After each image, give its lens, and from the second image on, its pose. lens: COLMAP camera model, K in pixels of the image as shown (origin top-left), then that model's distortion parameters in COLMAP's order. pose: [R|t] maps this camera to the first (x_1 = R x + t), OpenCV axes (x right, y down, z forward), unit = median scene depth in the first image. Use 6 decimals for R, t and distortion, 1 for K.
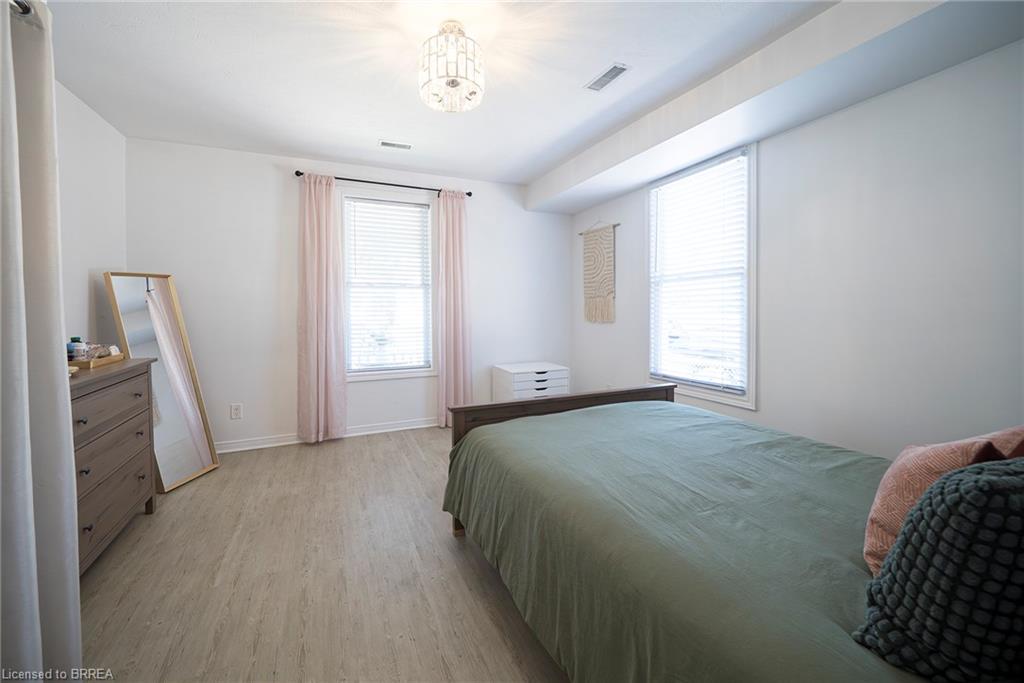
lens RADIAL K [[365.3, 0, 506.7], [0, 365.3, 320.6], [0, 0, 1]] dist [-0.002293, -0.000057]
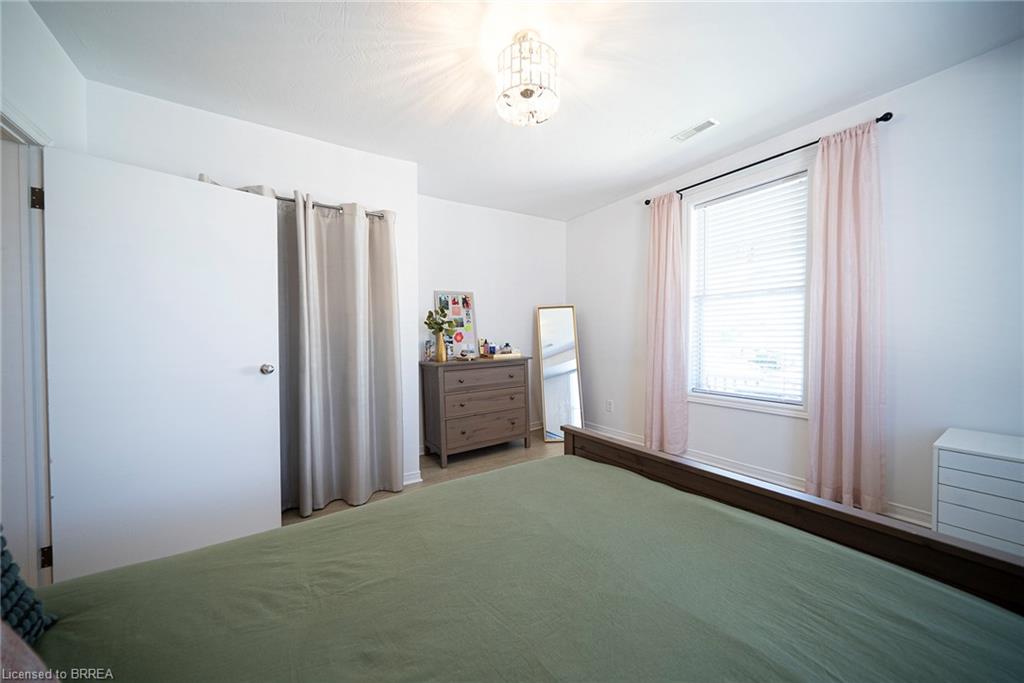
lens RADIAL K [[354.3, 0, 508.7], [0, 354.3, 342.6], [0, 0, 1]] dist [-0.003368, -0.000135]
pose [[0.191839, 0.020726, -0.981208, 0.396424], [-0.014561, 0.999727, 0.018270, 0.006182], [0.981318, 0.010782, 0.192088, 0.378786]]
